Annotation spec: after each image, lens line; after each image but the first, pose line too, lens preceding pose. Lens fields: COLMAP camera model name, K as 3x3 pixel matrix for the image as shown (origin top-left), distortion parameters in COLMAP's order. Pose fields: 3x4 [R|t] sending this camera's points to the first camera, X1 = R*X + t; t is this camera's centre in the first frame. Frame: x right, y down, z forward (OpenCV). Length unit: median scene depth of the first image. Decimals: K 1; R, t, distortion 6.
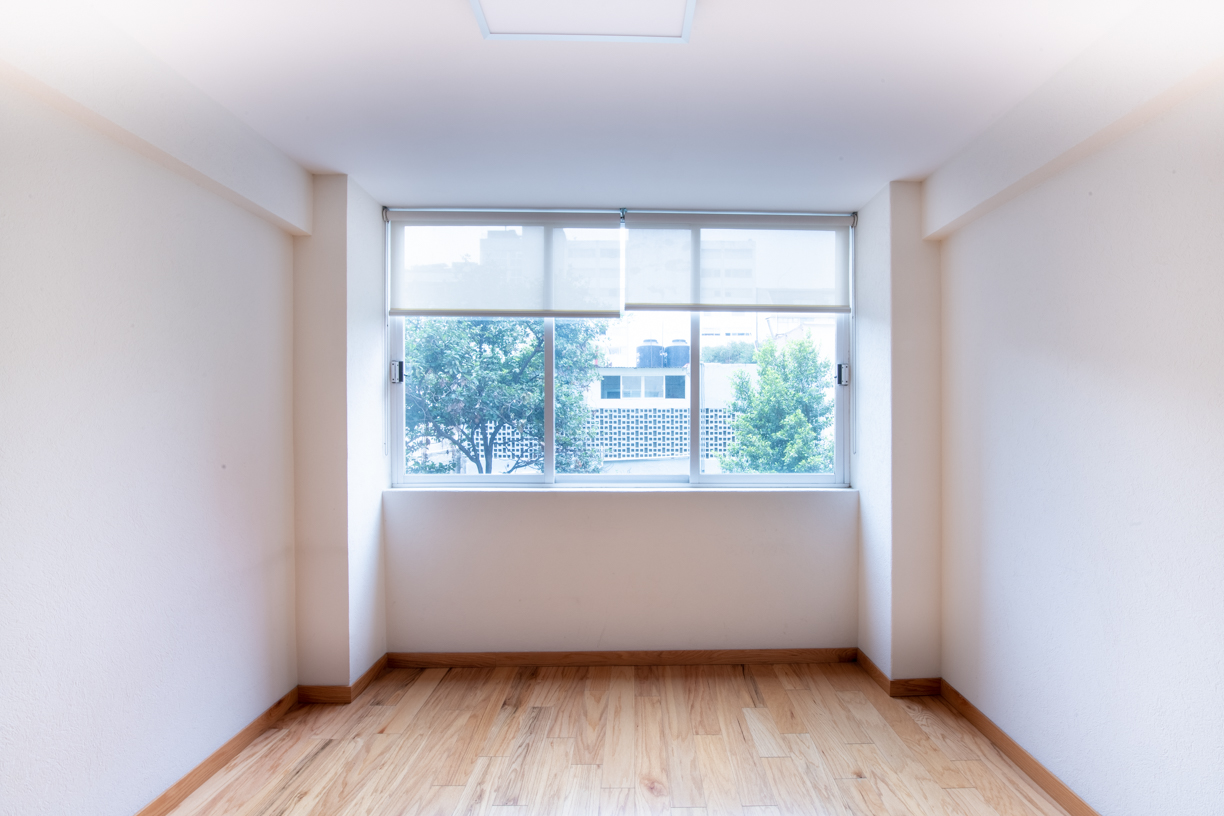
lens RADIAL K [[492.2, 0, 612.0], [0, 492.2, 408.0], [0, 0, 1]] dist [-0.003509, -0.008064]
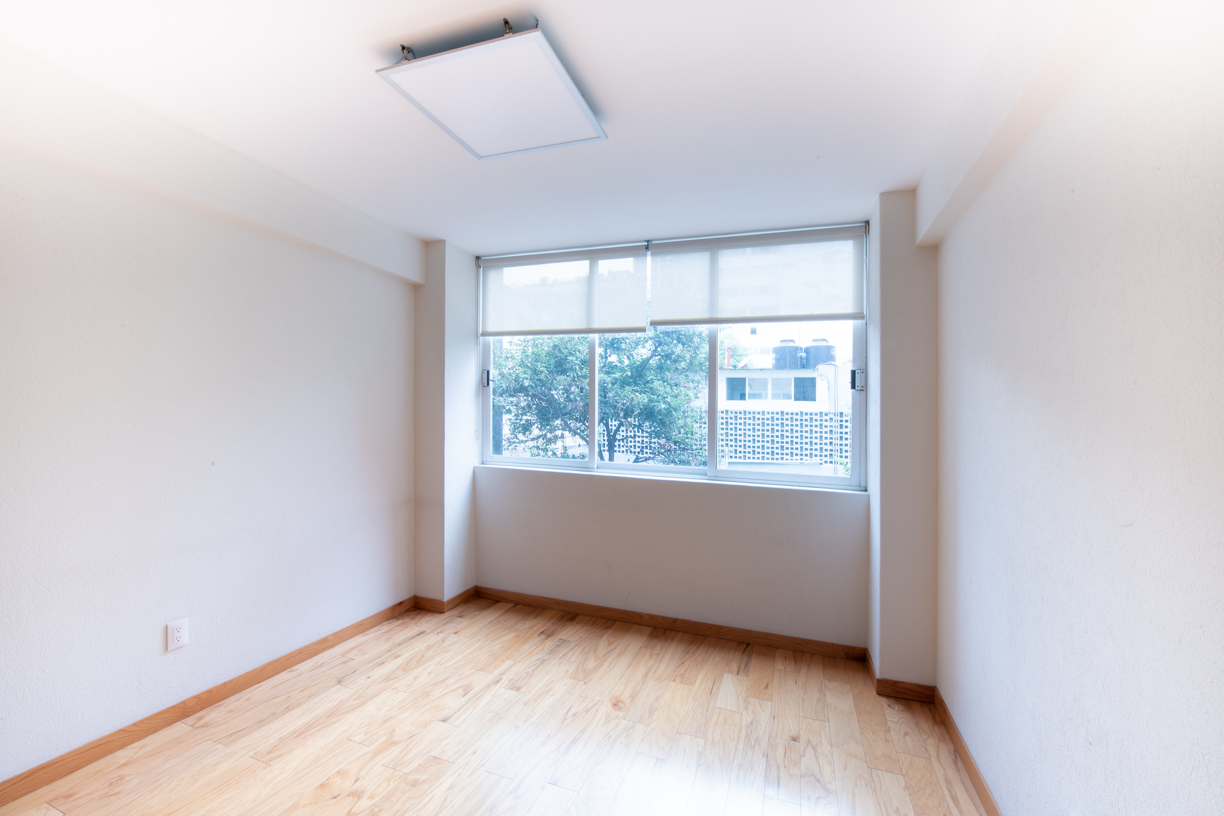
lens RADIAL K [[507.7, 0, 612.0], [0, 507.7, 408.0], [0, 0, 1]] dist [-0.000990, -0.008583]
pose [[0.934448, 0.019283, -0.355577, 0.387128], [-0.019879, 0.999800, 0.001977, -0.001109], [0.355544, 0.005221, 0.934645, -0.179770]]
